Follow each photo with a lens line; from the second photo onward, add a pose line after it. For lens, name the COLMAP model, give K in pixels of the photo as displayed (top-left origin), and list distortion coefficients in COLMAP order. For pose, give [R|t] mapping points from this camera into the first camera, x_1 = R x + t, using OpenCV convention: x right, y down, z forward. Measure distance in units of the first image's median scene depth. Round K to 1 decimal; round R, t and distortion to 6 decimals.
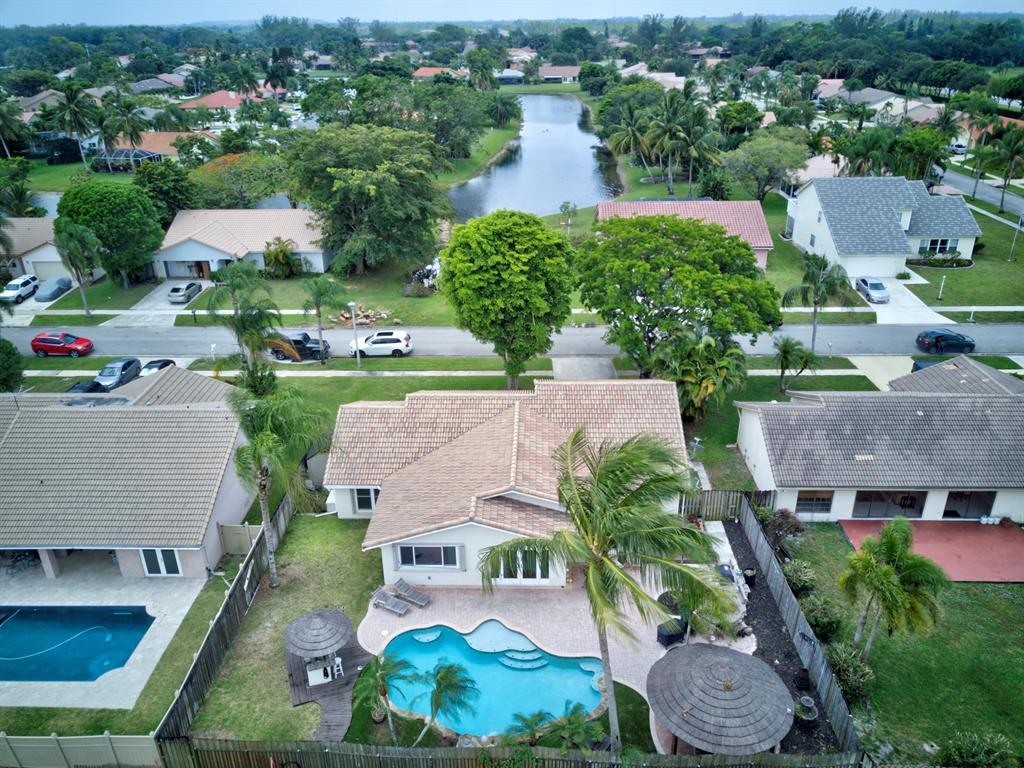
lens RADIAL K [[779.3, 0, 508.9], [0, 779.3, 383.1], [0, 0, 1]] dist [0.003309, 0.002105]
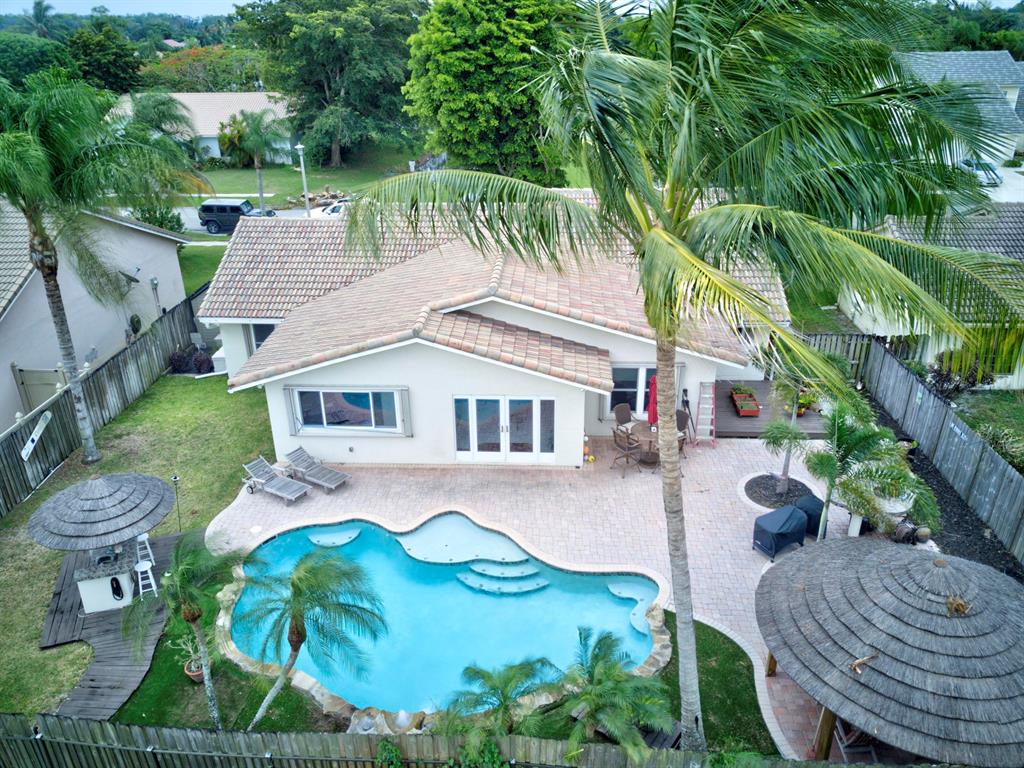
lens RADIAL K [[778.6, 0, 512.0], [0, 778.6, 384.0], [0, 0, 1]] dist [0.009329, 0.003165]
pose [[0.999740, 0.012537, -0.019031, 0.026012], [-0.012521, 0.999921, 0.000930, 0.173893], [0.019041, -0.000691, 0.999818, 0.364627]]
